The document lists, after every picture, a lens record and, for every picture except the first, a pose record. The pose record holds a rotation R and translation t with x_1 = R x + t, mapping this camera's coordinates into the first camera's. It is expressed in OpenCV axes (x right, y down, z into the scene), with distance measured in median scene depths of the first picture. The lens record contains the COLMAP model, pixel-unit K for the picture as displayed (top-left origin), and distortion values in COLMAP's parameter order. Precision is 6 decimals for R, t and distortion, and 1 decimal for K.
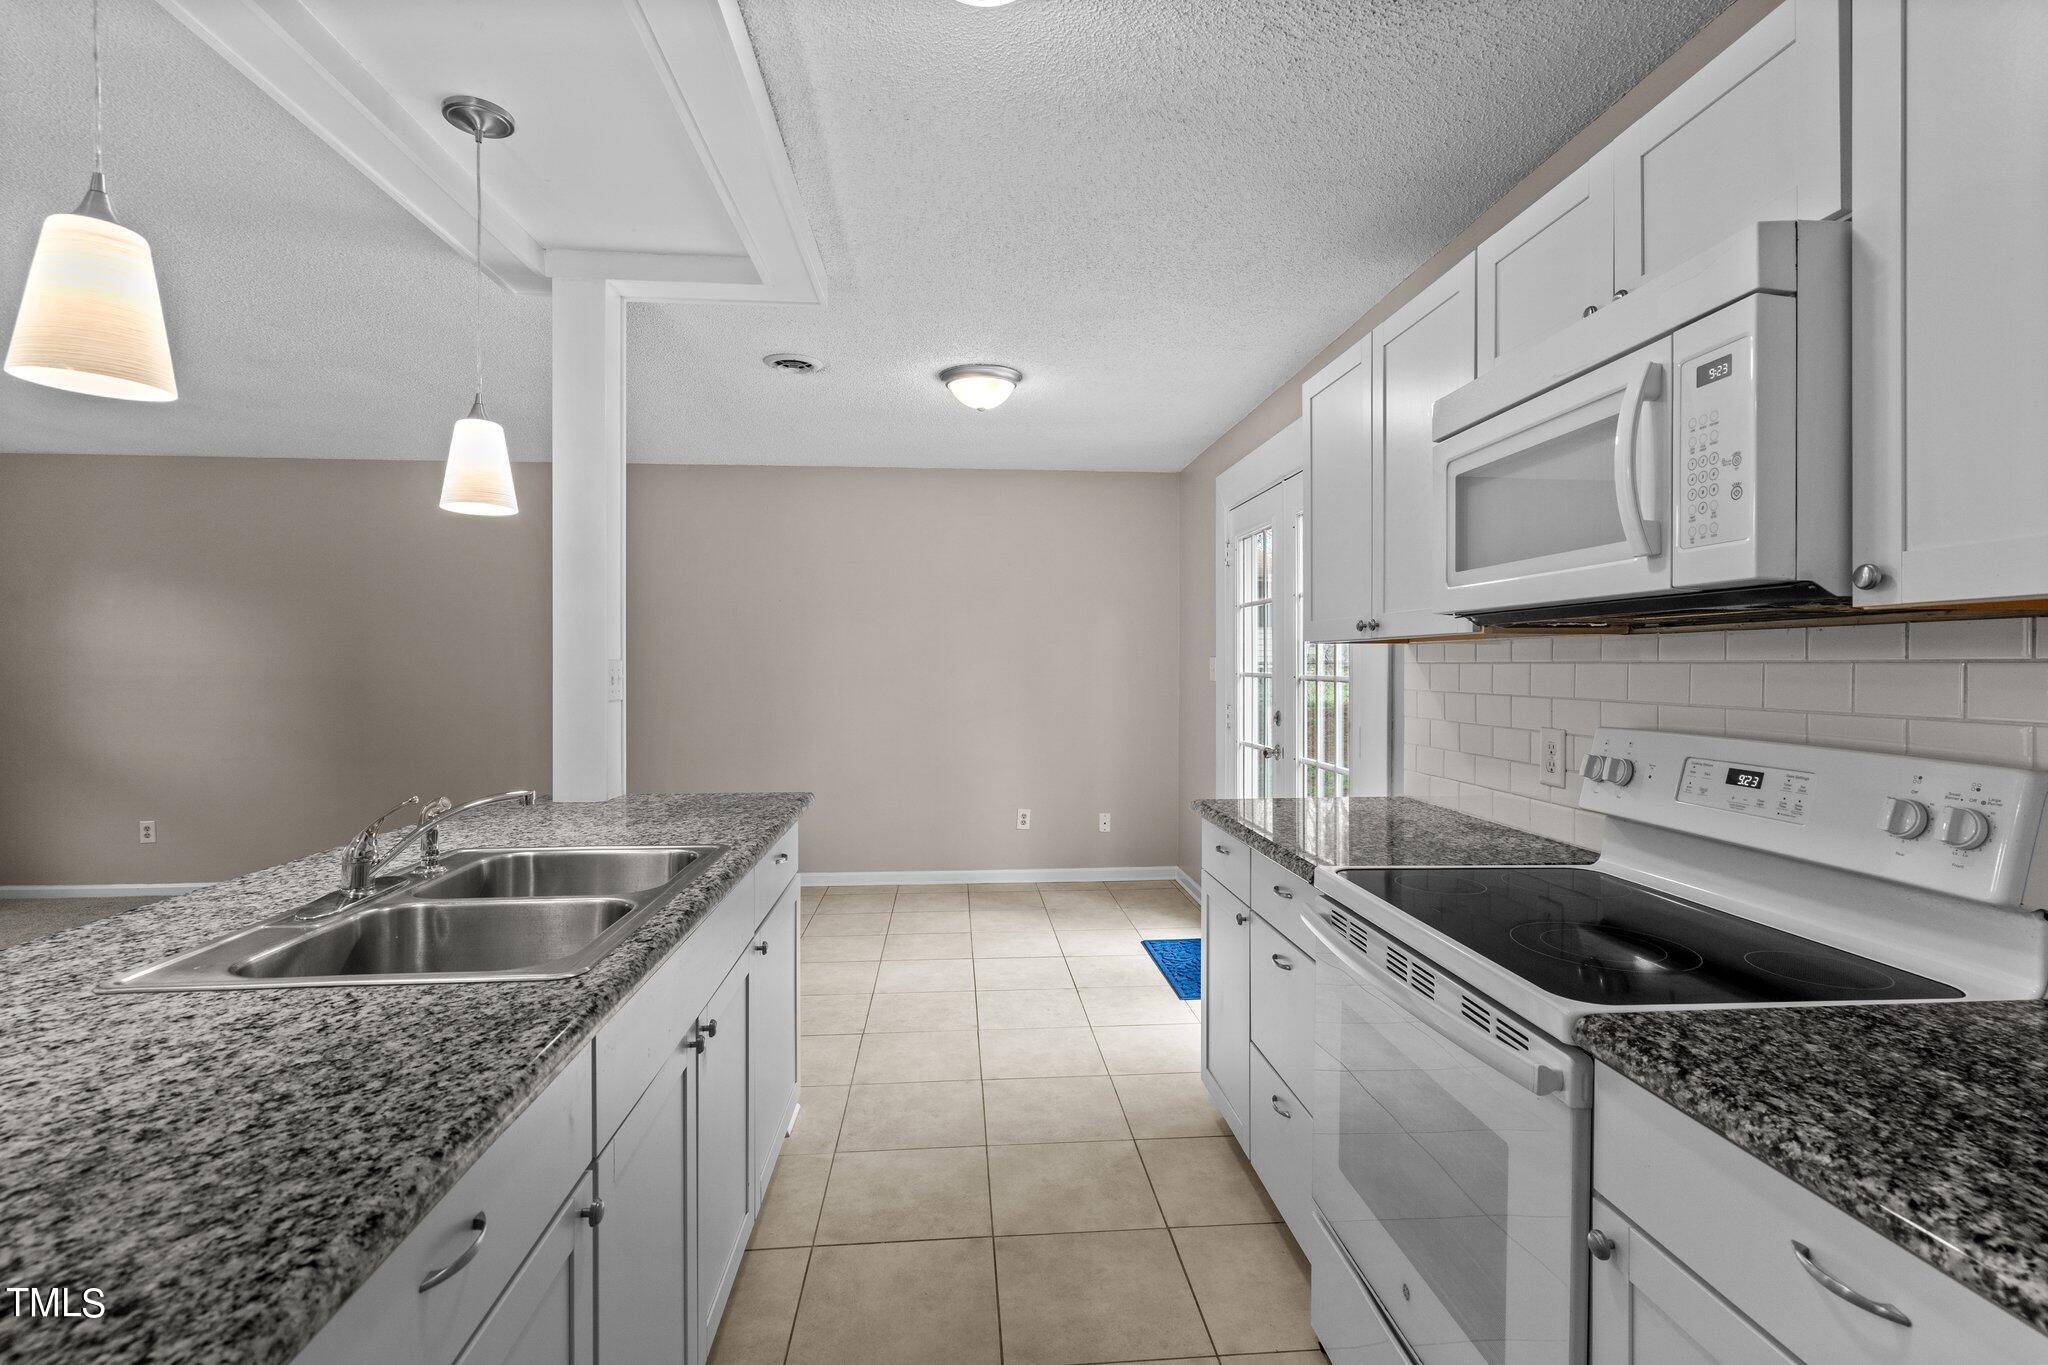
lens RADIAL K [[937.3, 0, 1033.0], [0, 937.3, 662.7], [0, 0, 1]] dist [-0.004809, 0.001539]
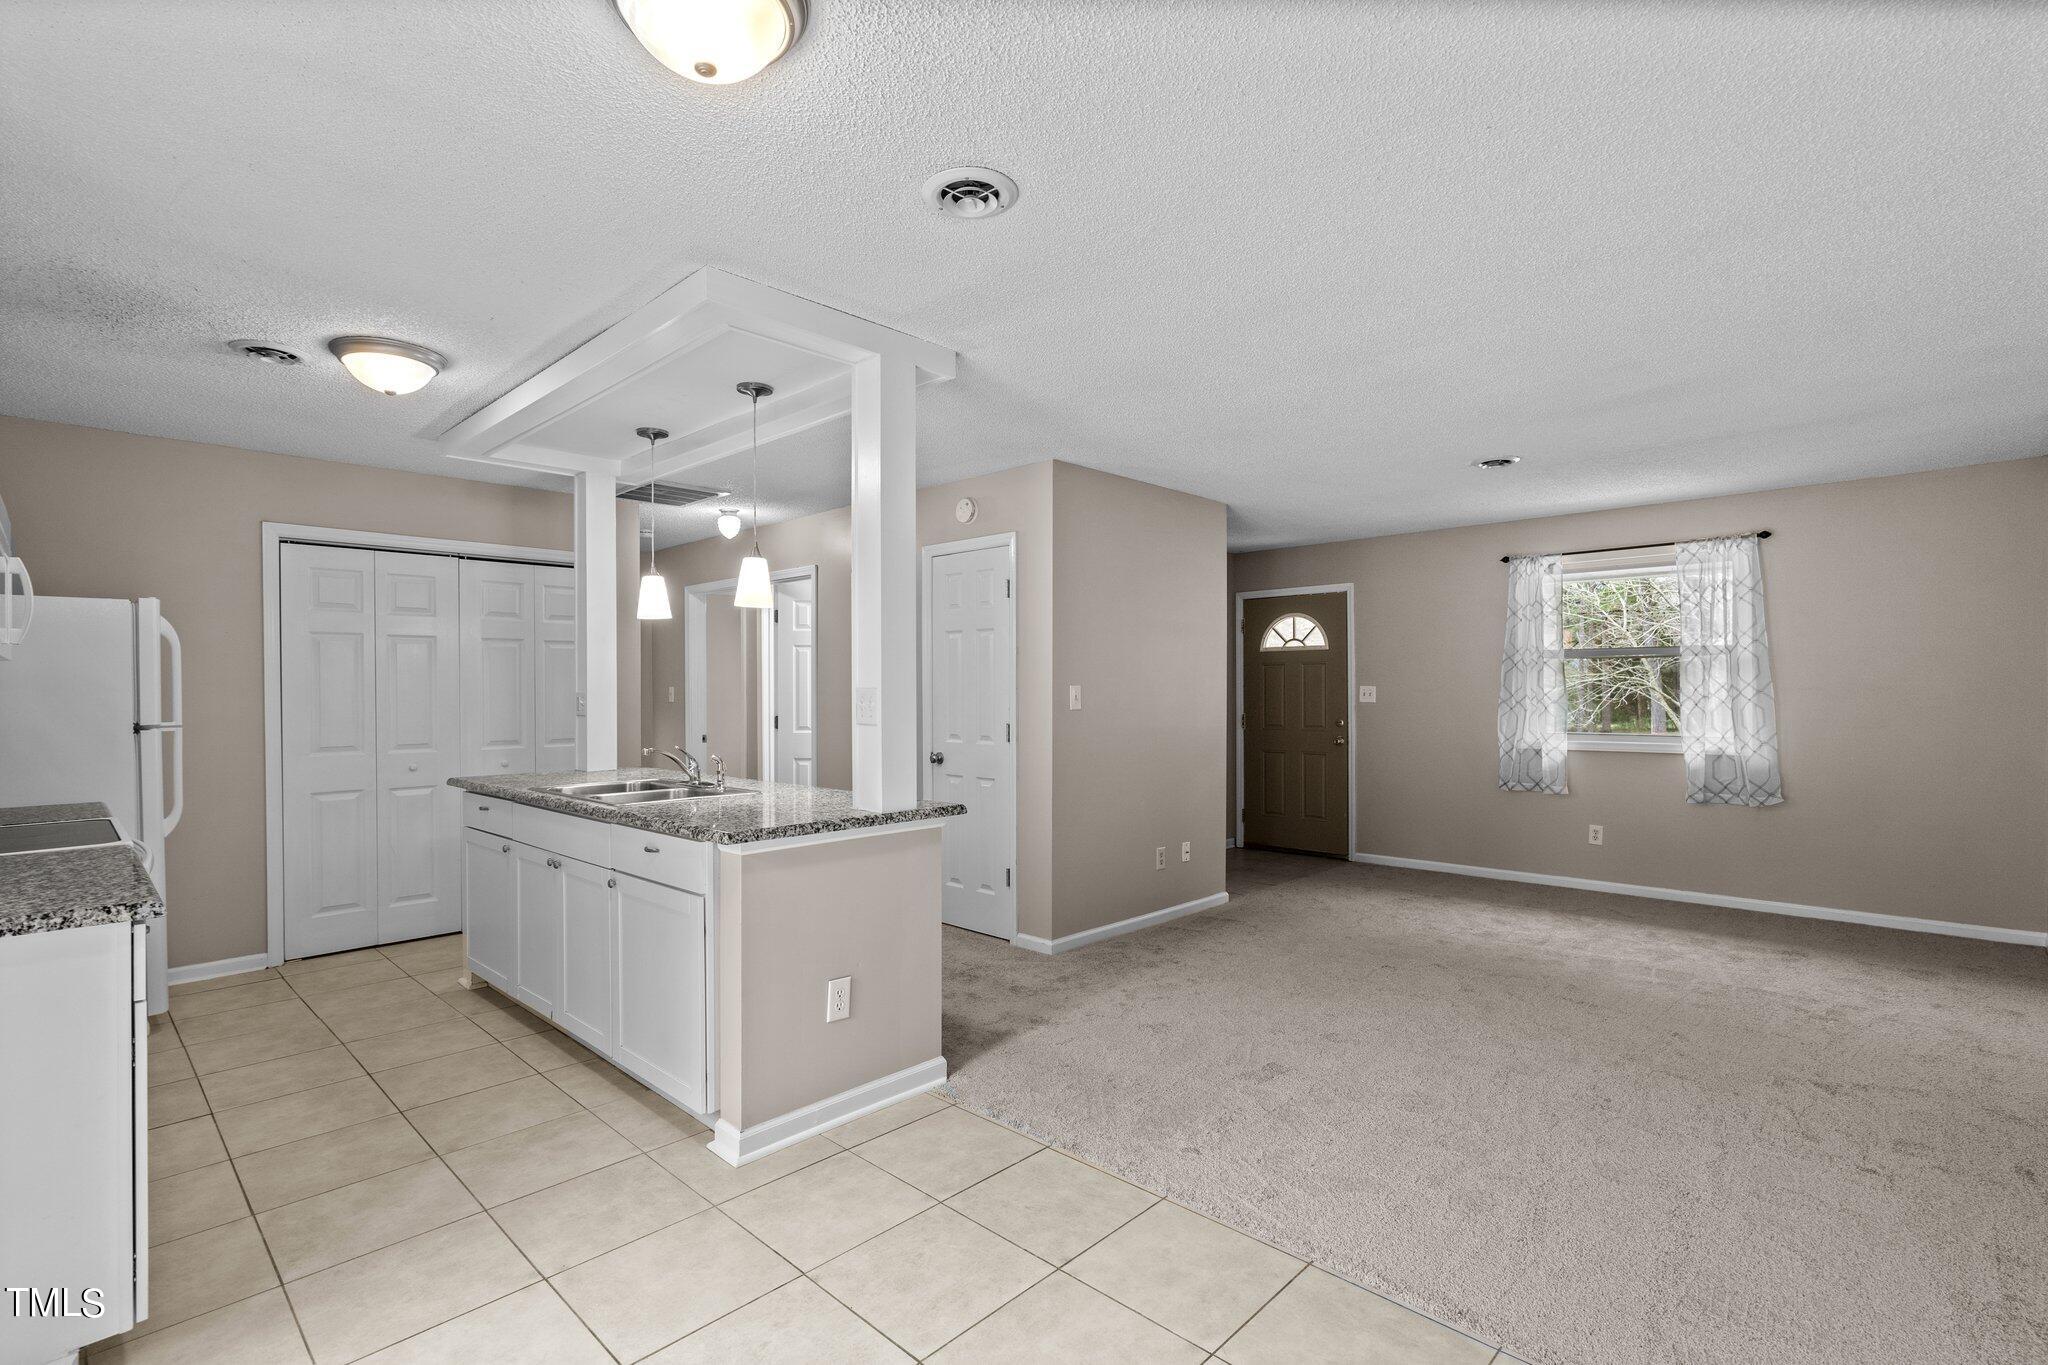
lens RADIAL K [[937.3, 0, 1036.1], [0, 937.3, 692.8], [0, 0, 1]] dist [-0.004809, 0.001539]
pose [[-0.746345, 0.004602, -0.665543, 0.141864], [0.004989, 0.999987, 0.001320, 0.002899], [0.665540, -0.002336, -0.746358, 1.845977]]
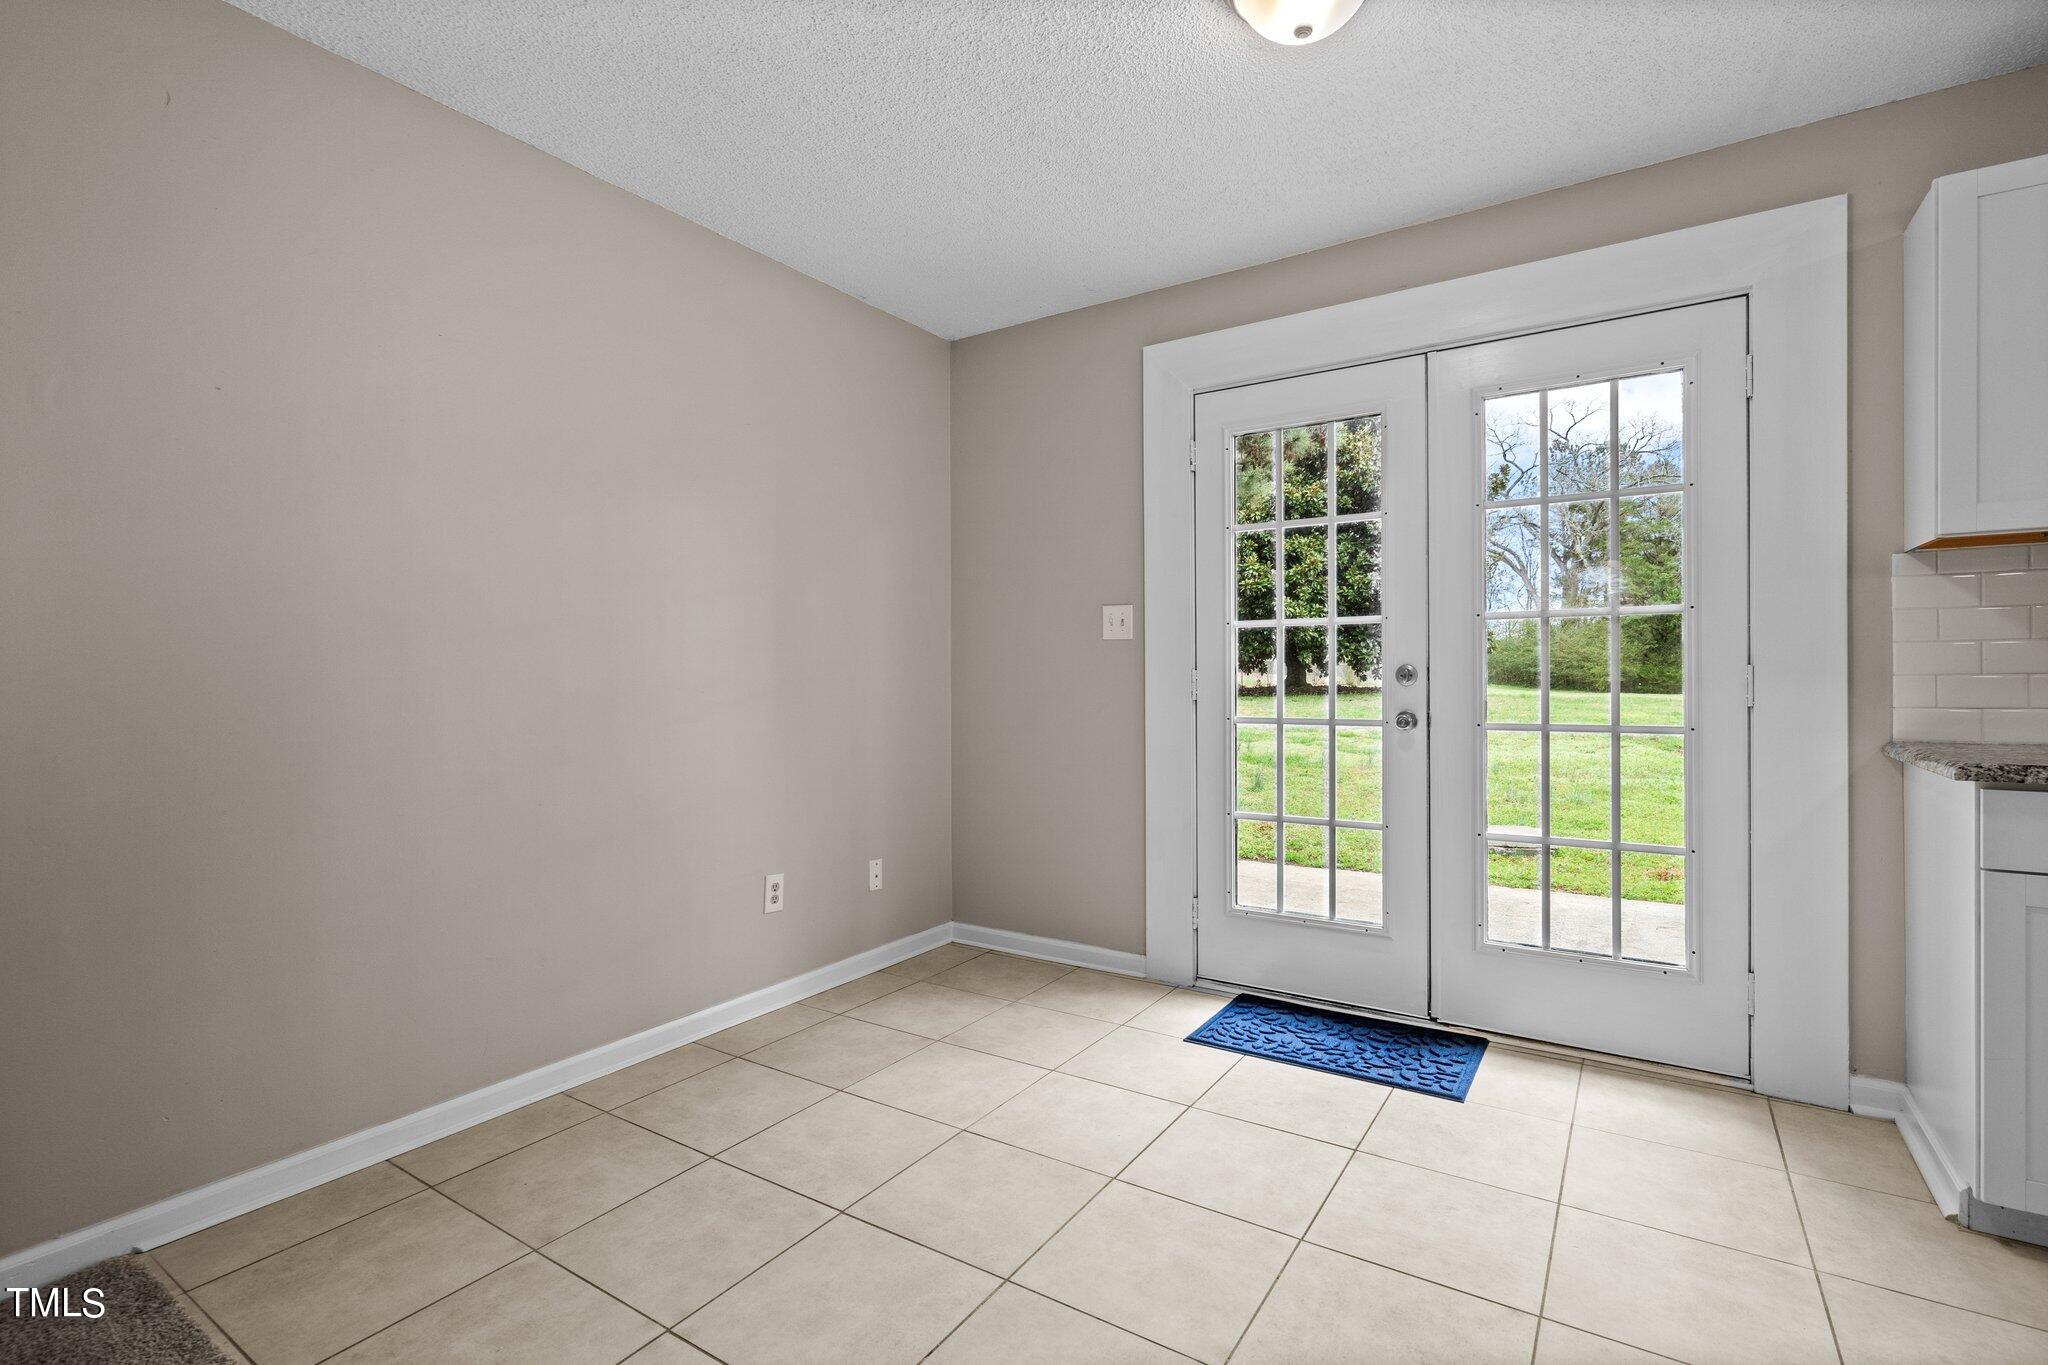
lens RADIAL K [[937.3, 0, 1037.9], [0, 937.3, 677.4], [0, 0, 1]] dist [-0.004809, 0.001539]
pose [[0.610141, -0.005297, 0.792275, -0.687540], [0.005271, 0.999983, 0.002627, 0.081281], [-0.792275, 0.002573, 0.610158, 1.079769]]
